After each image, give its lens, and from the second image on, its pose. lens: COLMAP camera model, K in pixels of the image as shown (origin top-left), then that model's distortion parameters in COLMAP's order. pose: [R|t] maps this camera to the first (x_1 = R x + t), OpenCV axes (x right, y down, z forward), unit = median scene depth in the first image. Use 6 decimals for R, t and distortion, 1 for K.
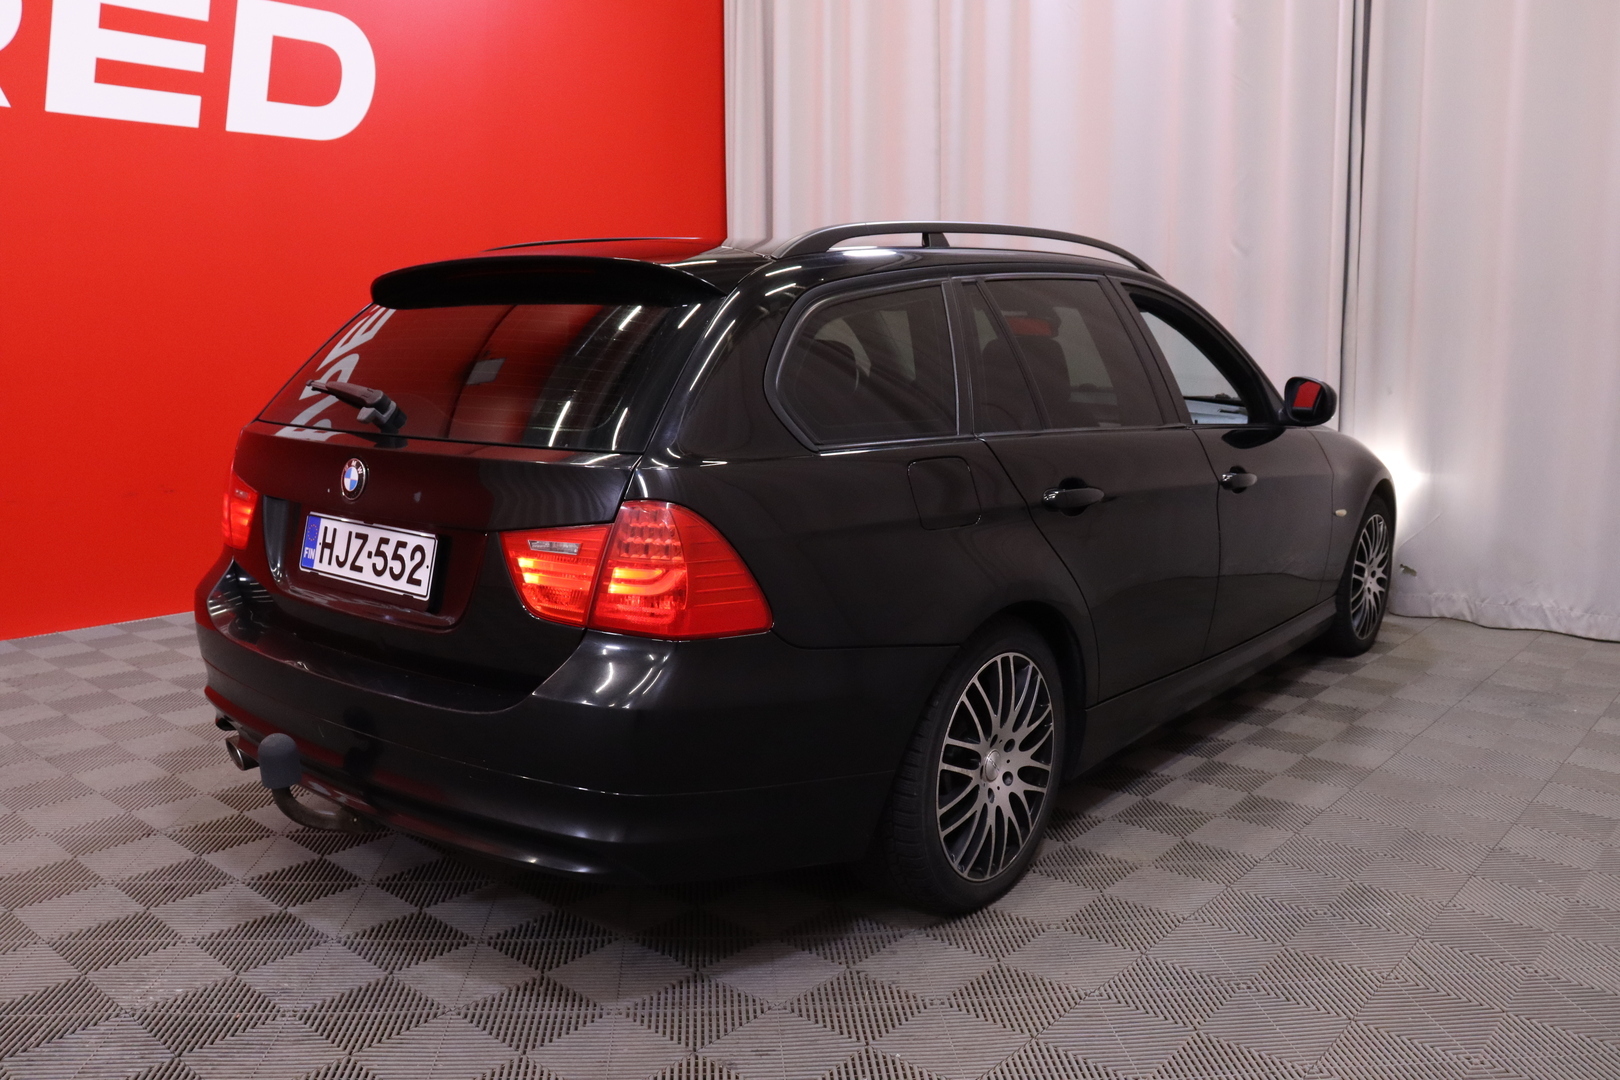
lens RADIAL K [[1335.8, 0, 810.0], [0, 1335.8, 540.0], [0, 0, 1]] dist [-0.163920, 0.175281]
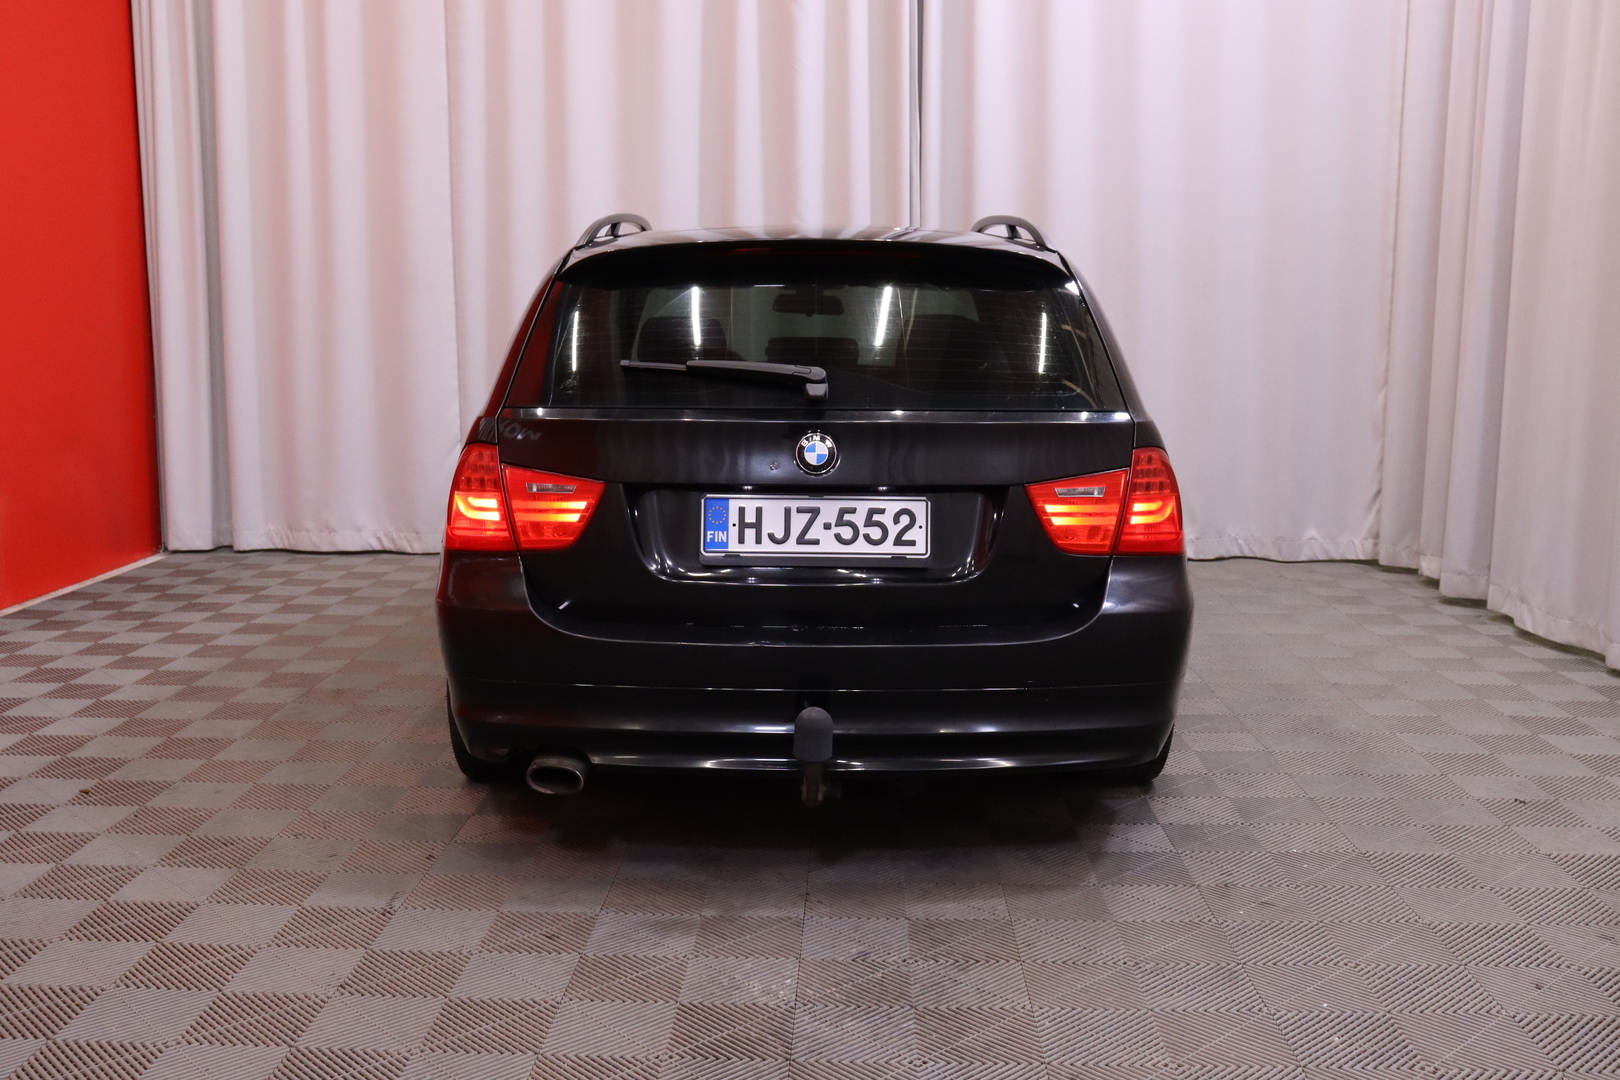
lens RADIAL K [[1548.9, 0, 810.0], [0, 1548.9, 540.0], [0, 0, 1]] dist [-0.012431, -0.001296]
pose [[0.780815, -0.095094, 0.617483, -1.122581], [0.100406, 0.994601, 0.026207, -0.011598], [-0.616641, 0.041536, 0.786148, 0.050748]]
